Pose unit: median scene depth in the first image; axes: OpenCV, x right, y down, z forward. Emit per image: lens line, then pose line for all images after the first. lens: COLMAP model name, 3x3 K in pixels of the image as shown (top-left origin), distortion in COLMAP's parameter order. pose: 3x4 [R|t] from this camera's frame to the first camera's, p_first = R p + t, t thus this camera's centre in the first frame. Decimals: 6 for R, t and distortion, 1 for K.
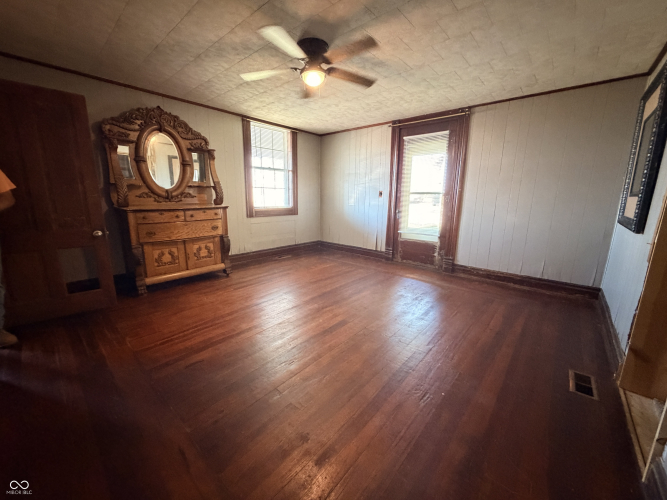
lens RADIAL K [[266.2, 0, 330.3], [0, 266.2, 248.9], [0, 0, 1]] dist [0.001032, -0.000171]
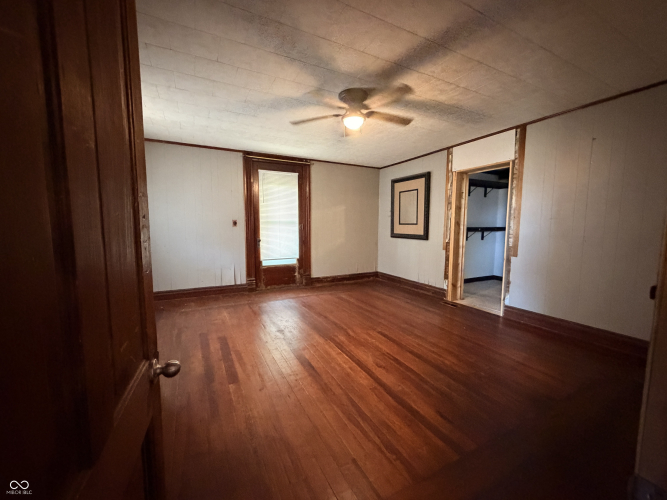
lens RADIAL K [[266.2, 0, 330.3], [0, 266.2, 248.9], [0, 0, 1]] dist [0.001032, -0.000171]
pose [[0.360862, -0.095584, 0.927708, -0.629695], [0.185405, 0.982232, 0.029082, -0.094291], [-0.914004, 0.161508, 0.372172, 0.411191]]
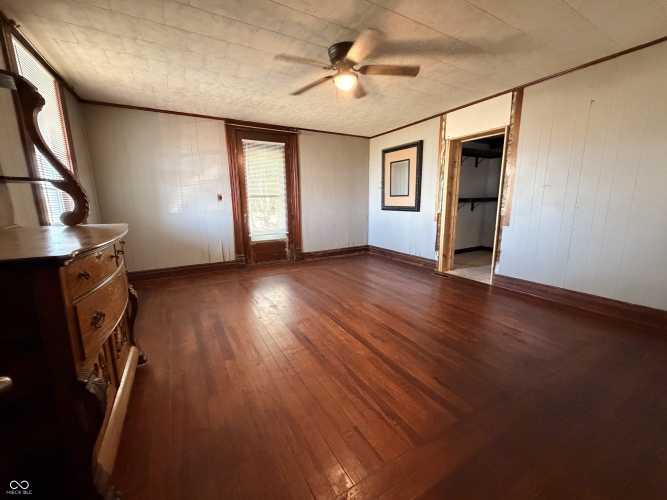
lens RADIAL K [[266.2, 0, 330.3], [0, 266.2, 248.9], [0, 0, 1]] dist [0.001032, -0.000171]
pose [[0.317076, -0.188300, 0.929519, -0.615973], [0.205063, 0.970519, 0.126655, -0.088210], [-0.925966, 0.150451, 0.346341, 0.429045]]
